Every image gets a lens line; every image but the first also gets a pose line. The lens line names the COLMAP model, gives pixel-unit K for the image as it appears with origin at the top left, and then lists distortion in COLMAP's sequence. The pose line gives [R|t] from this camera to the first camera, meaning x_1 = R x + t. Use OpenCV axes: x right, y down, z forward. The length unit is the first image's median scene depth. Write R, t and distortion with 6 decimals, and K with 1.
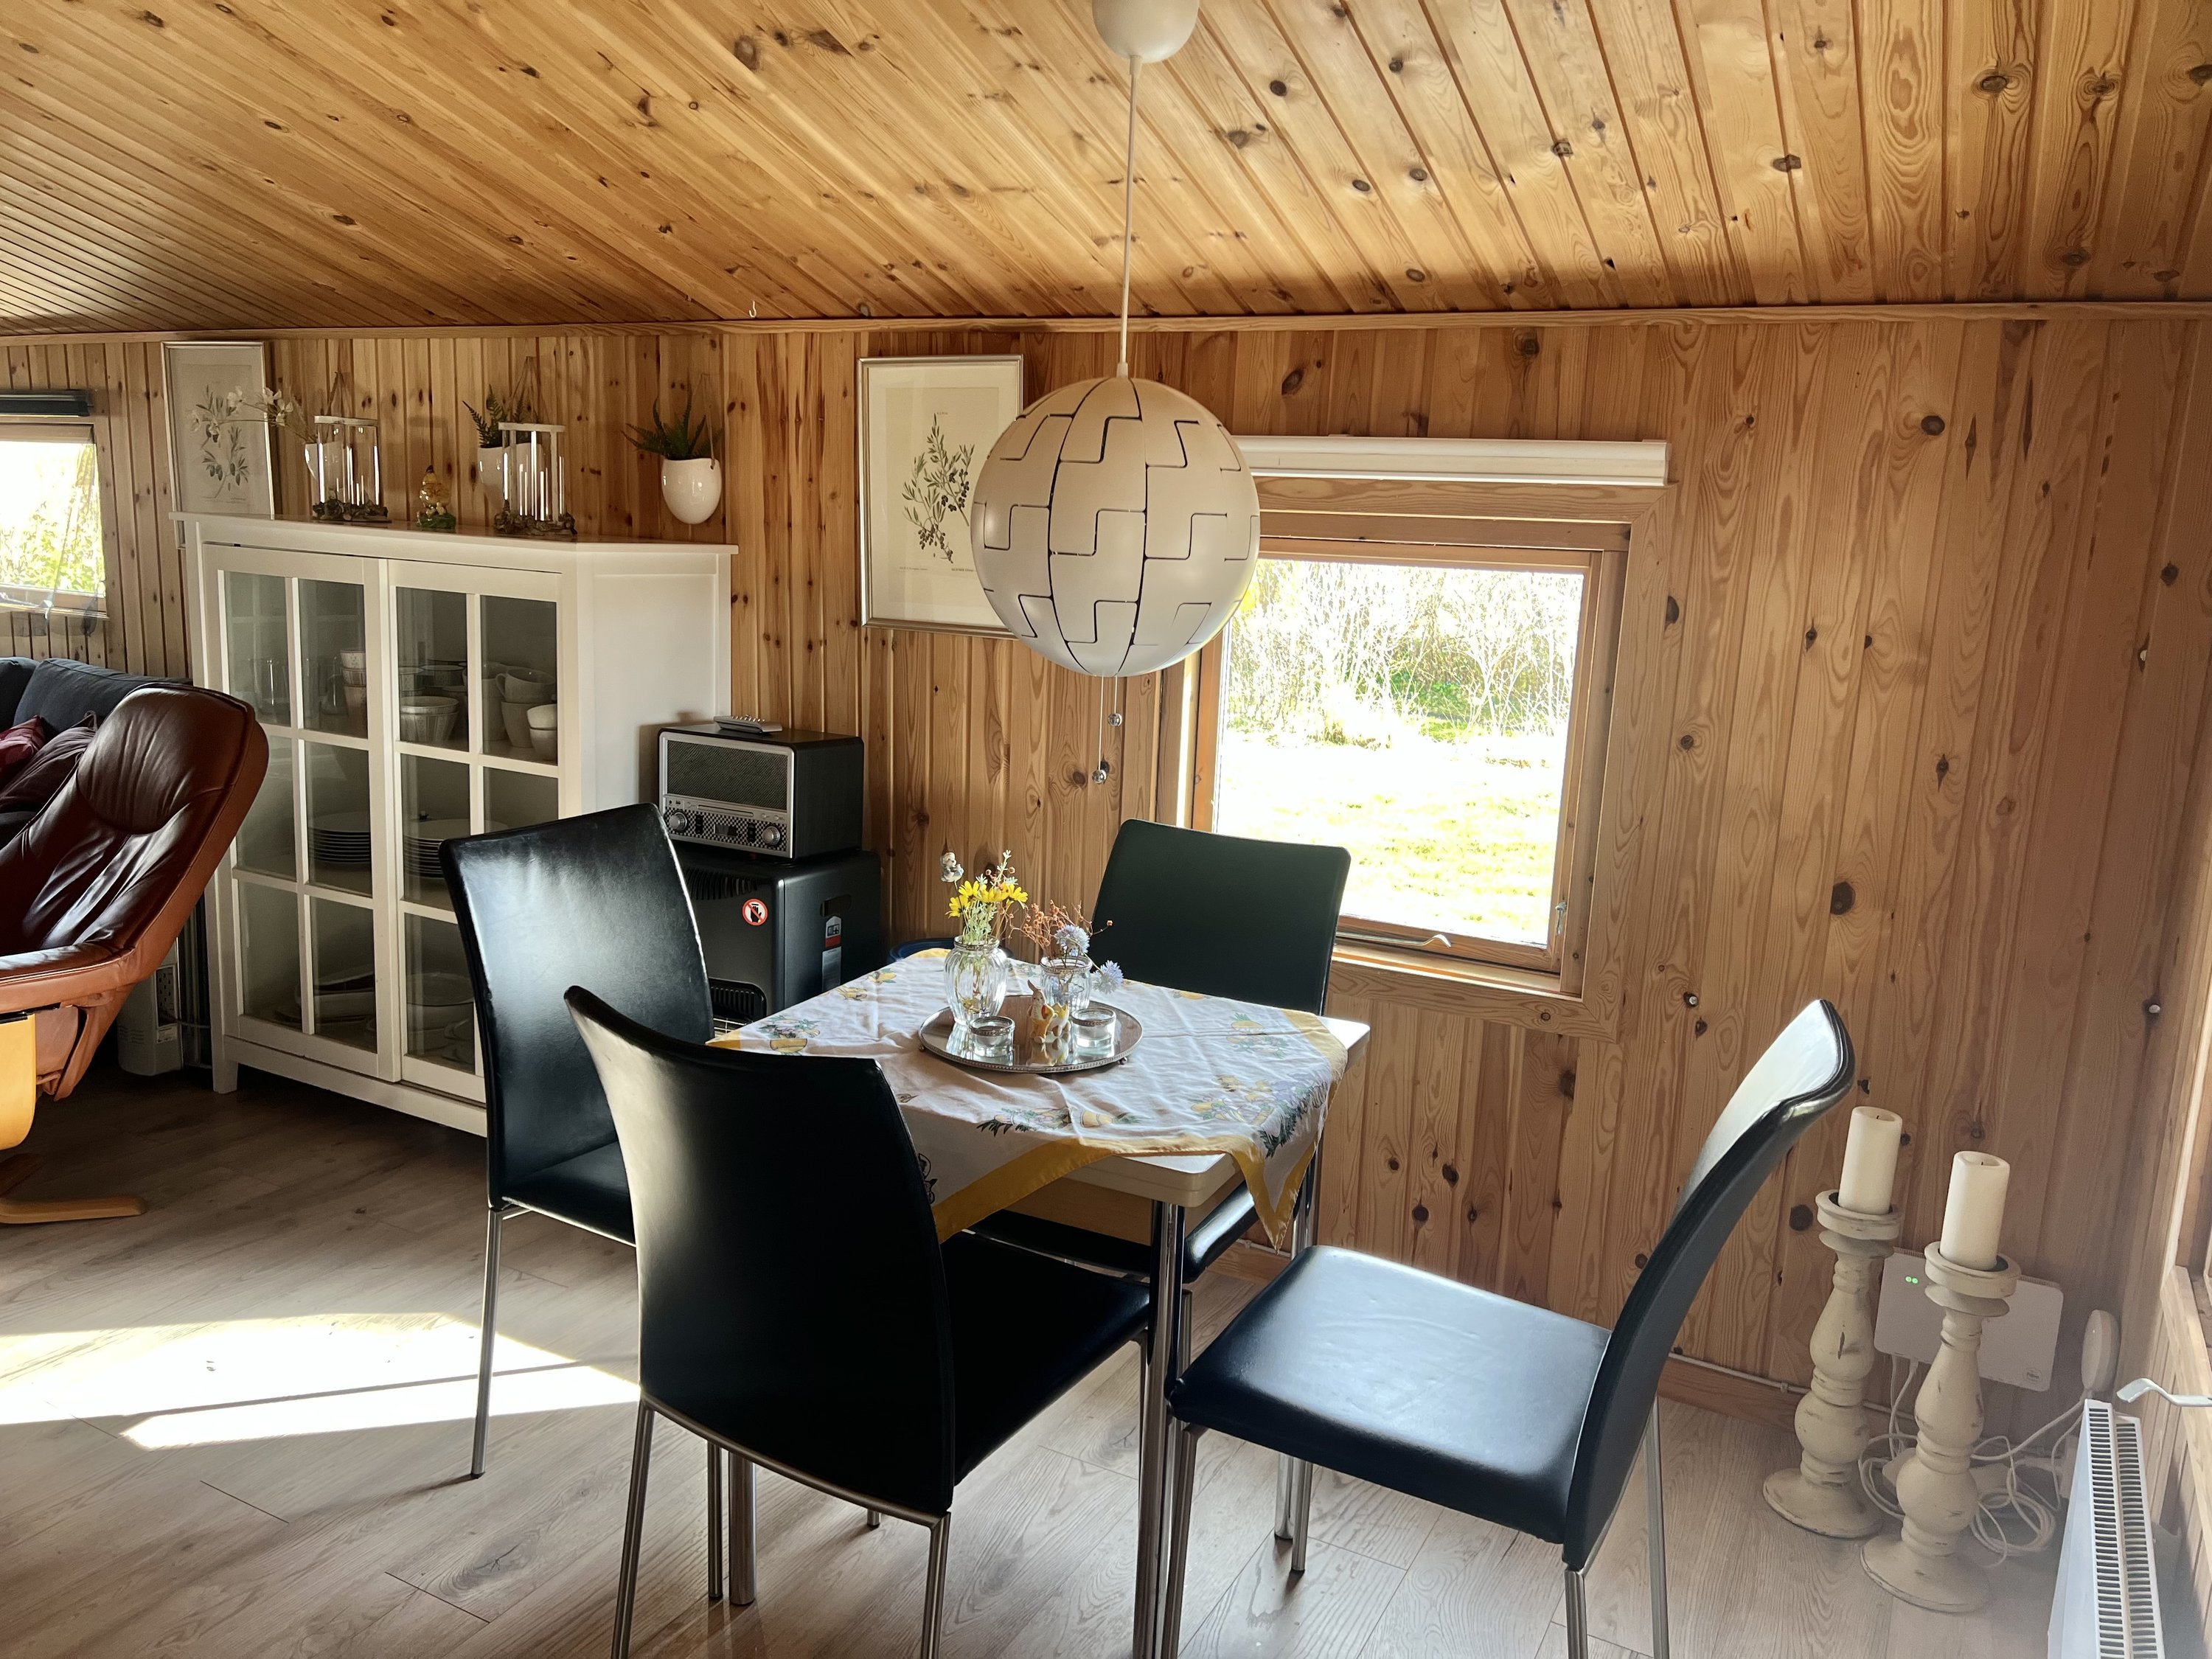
lens RADIAL K [[1673.4, 0, 1098.7], [0, 1673.4, 829.3], [0, 0, 1]] dist [0.062849, -0.074935]
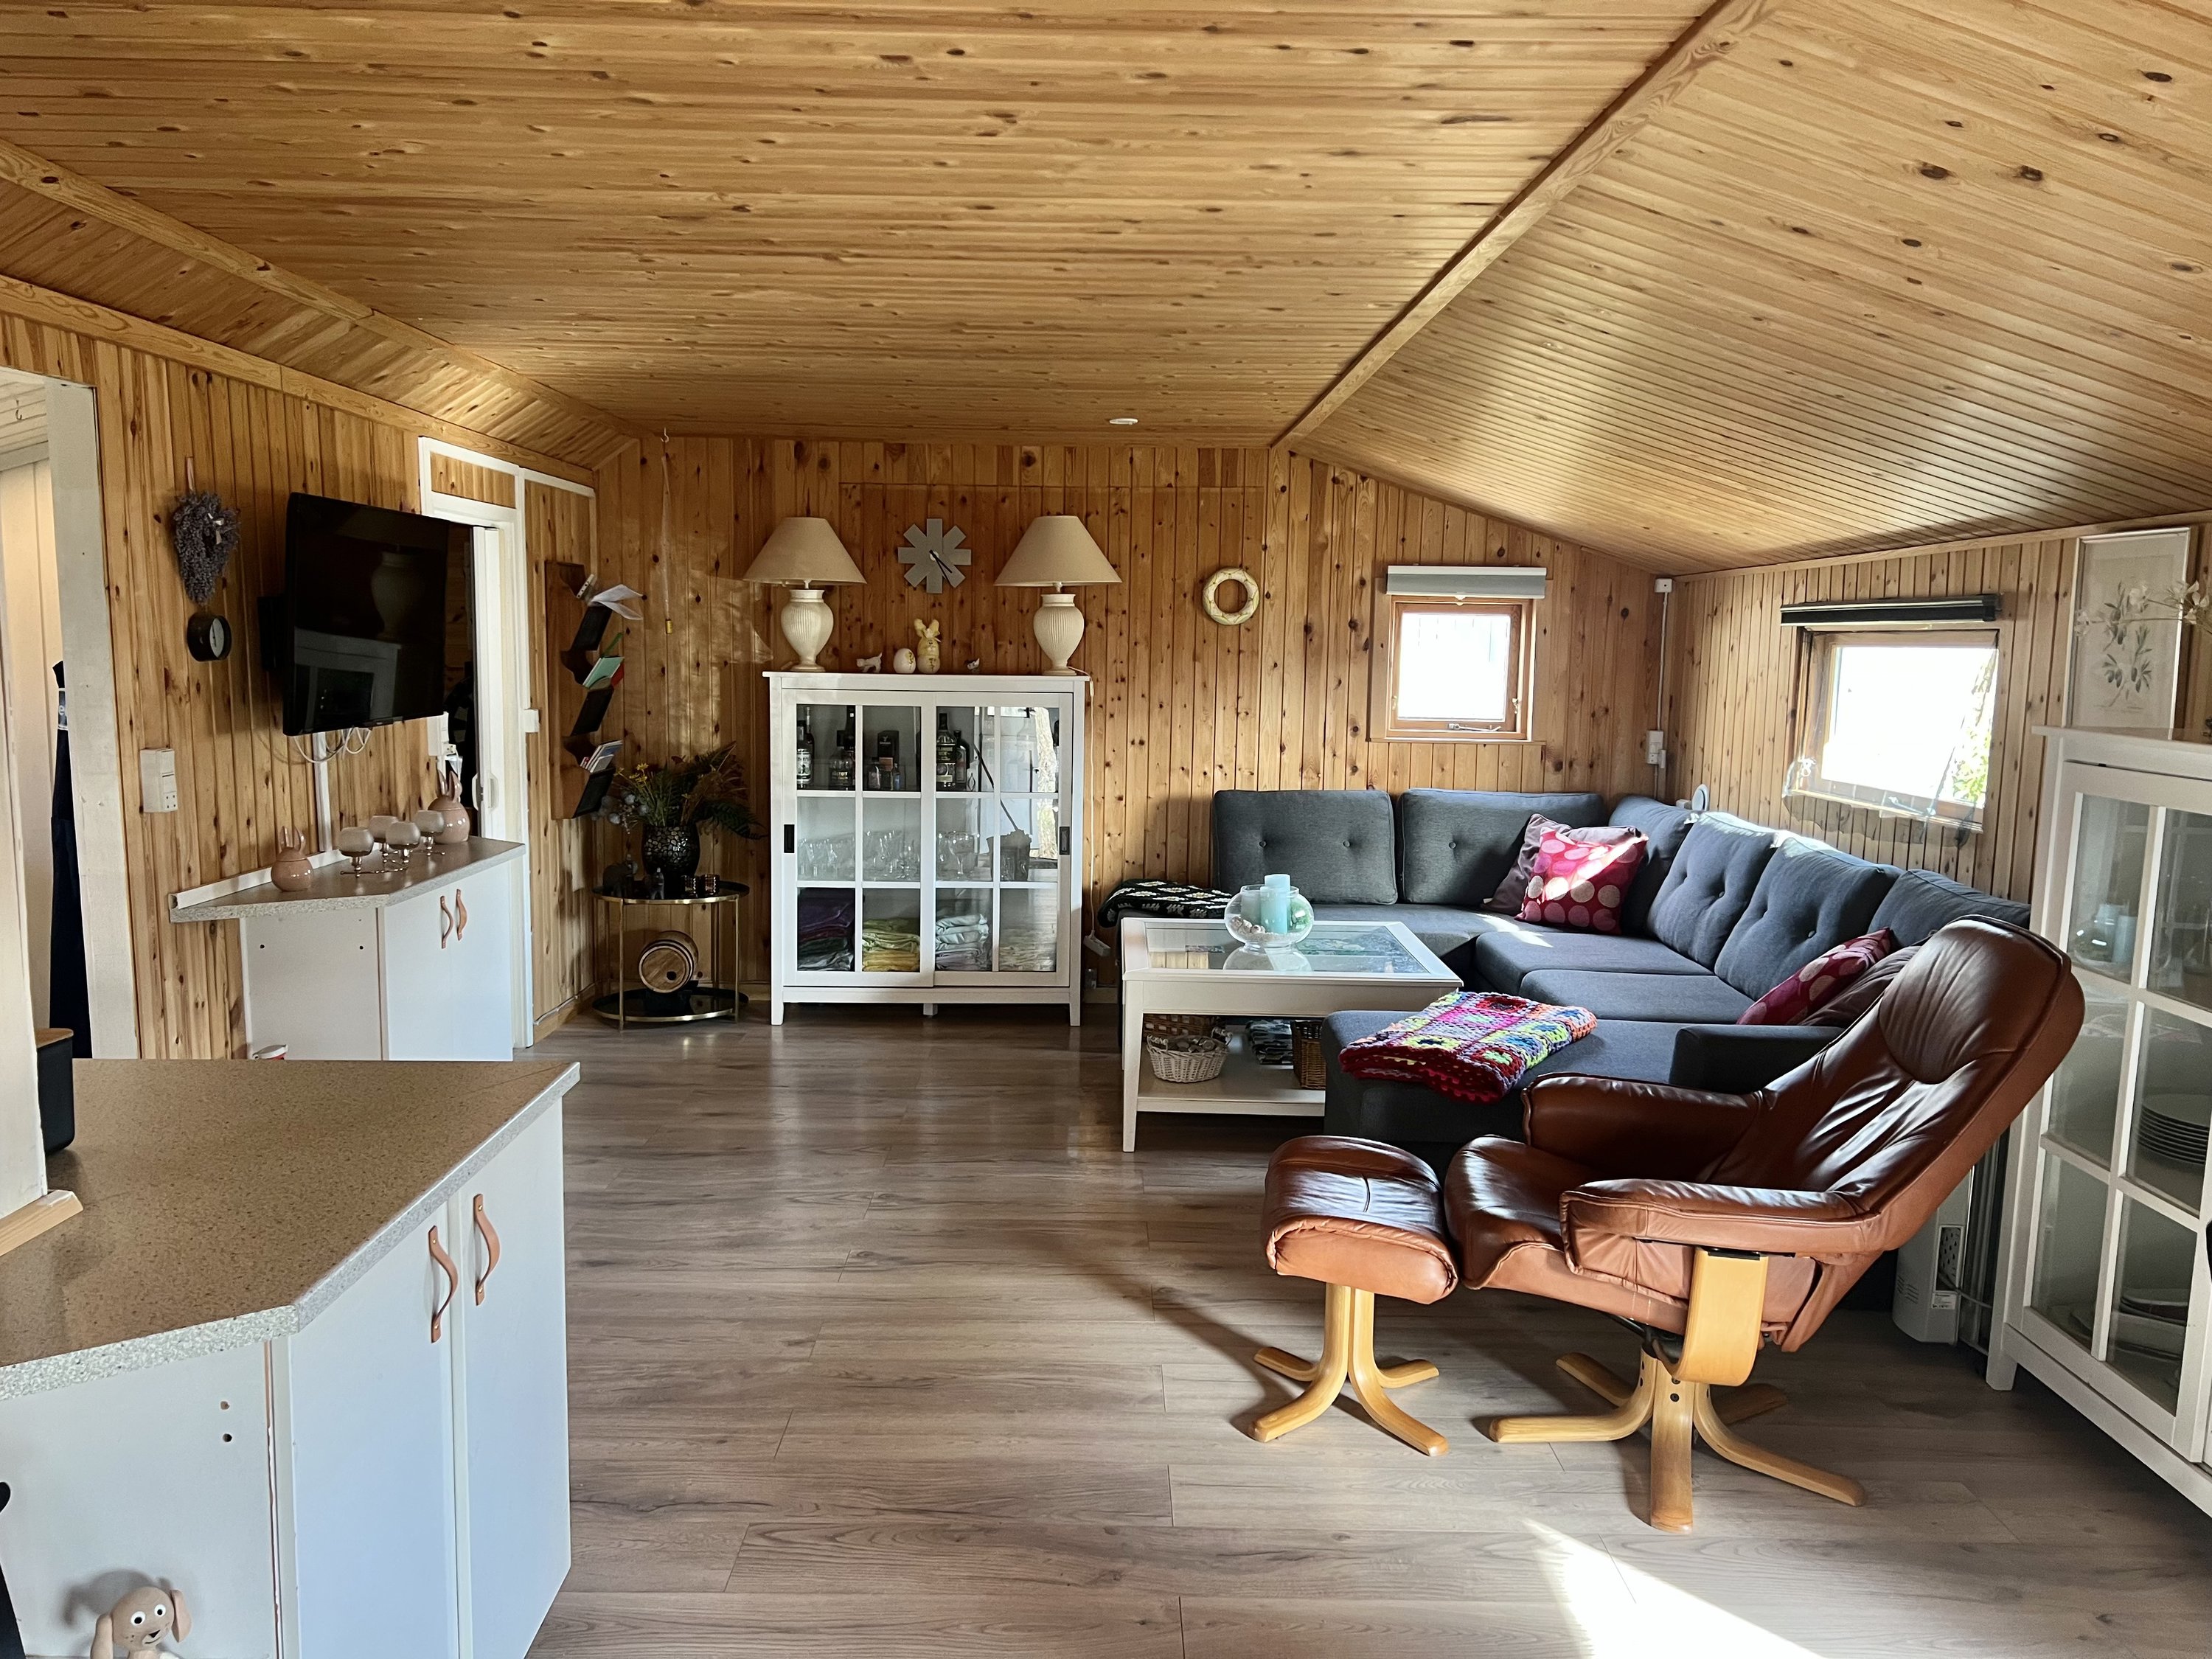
lens RADIAL K [[1673.4, 0, 1054.9], [0, 1673.4, 831.8], [0, 0, 1]] dist [0.062849, -0.074935]
pose [[0.478392, 0.068366, -0.875481, -0.010175], [-0.165107, 0.986187, -0.013209, -0.034195], [0.862485, 0.150867, 0.483072, 0.130201]]
